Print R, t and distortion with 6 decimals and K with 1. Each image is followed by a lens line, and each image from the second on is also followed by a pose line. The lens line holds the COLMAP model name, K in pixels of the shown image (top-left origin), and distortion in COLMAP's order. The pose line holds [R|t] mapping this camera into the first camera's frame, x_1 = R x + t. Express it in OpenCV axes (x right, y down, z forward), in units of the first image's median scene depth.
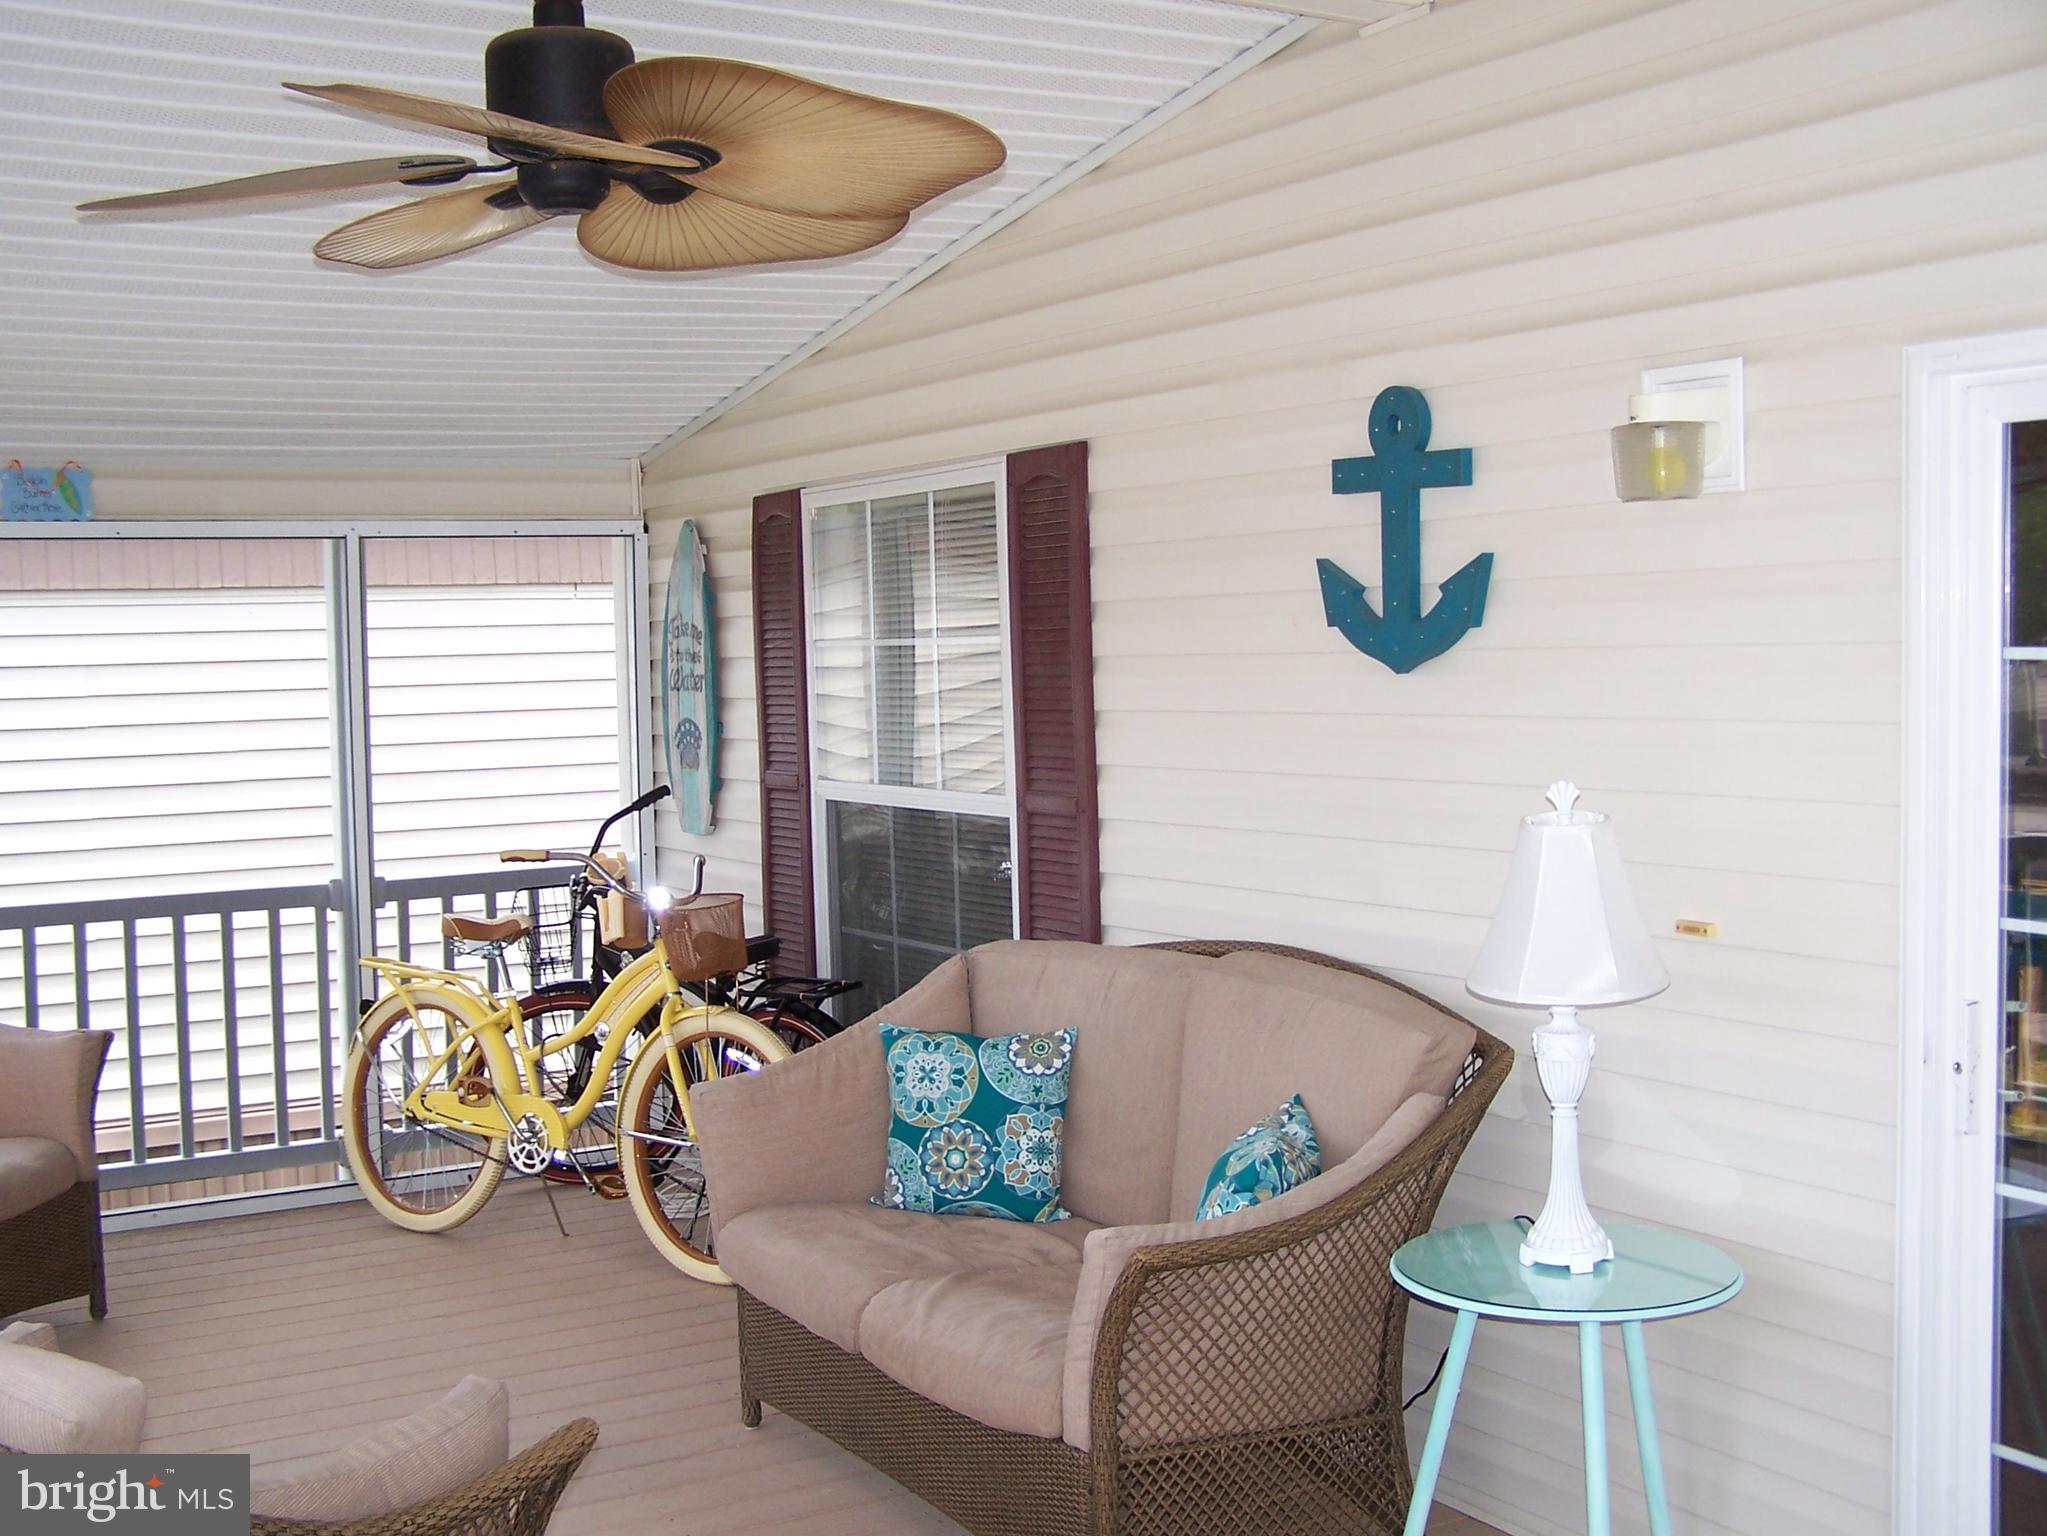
lens RADIAL K [[2329.2, 0, 980.0], [0, 2329.2, 798.4], [0, 0, 1]] dist [-0.201985, 0.359100]
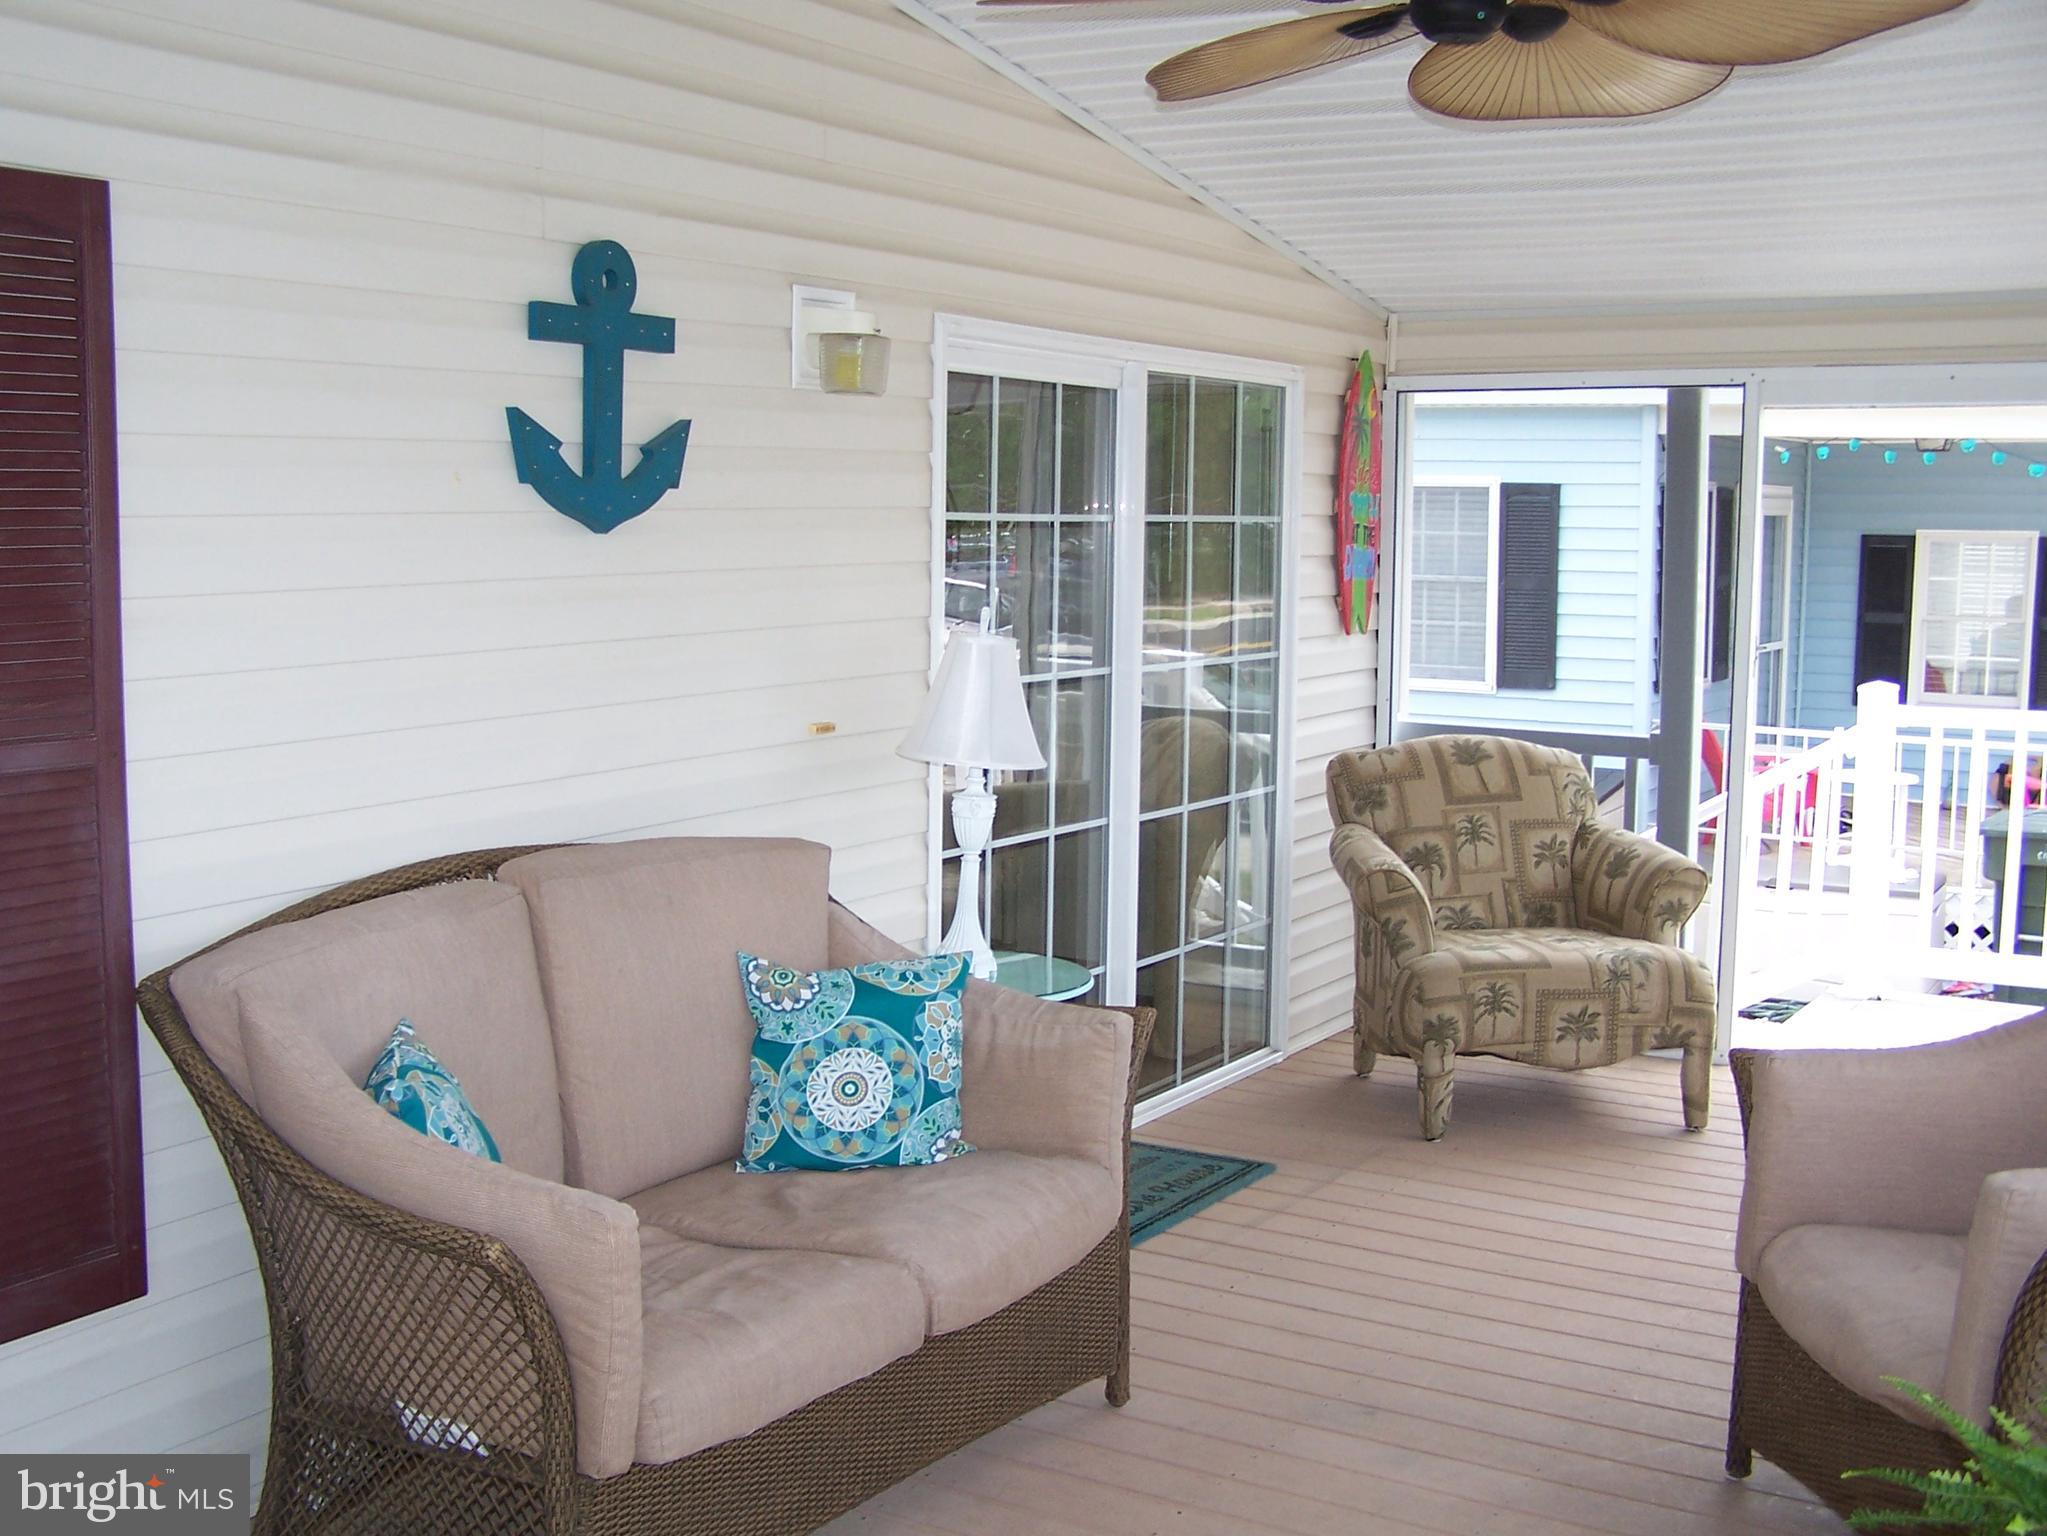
lens RADIAL K [[2329.2, 0, 980.0], [0, 2329.2, 798.4], [0, 0, 1]] dist [-0.201985, 0.359100]
pose [[-0.426675, -0.104233, 0.898378, -0.802251], [0.048387, 0.989283, 0.137761, -0.071597], [-0.903110, 0.102249, -0.417059, 1.306003]]
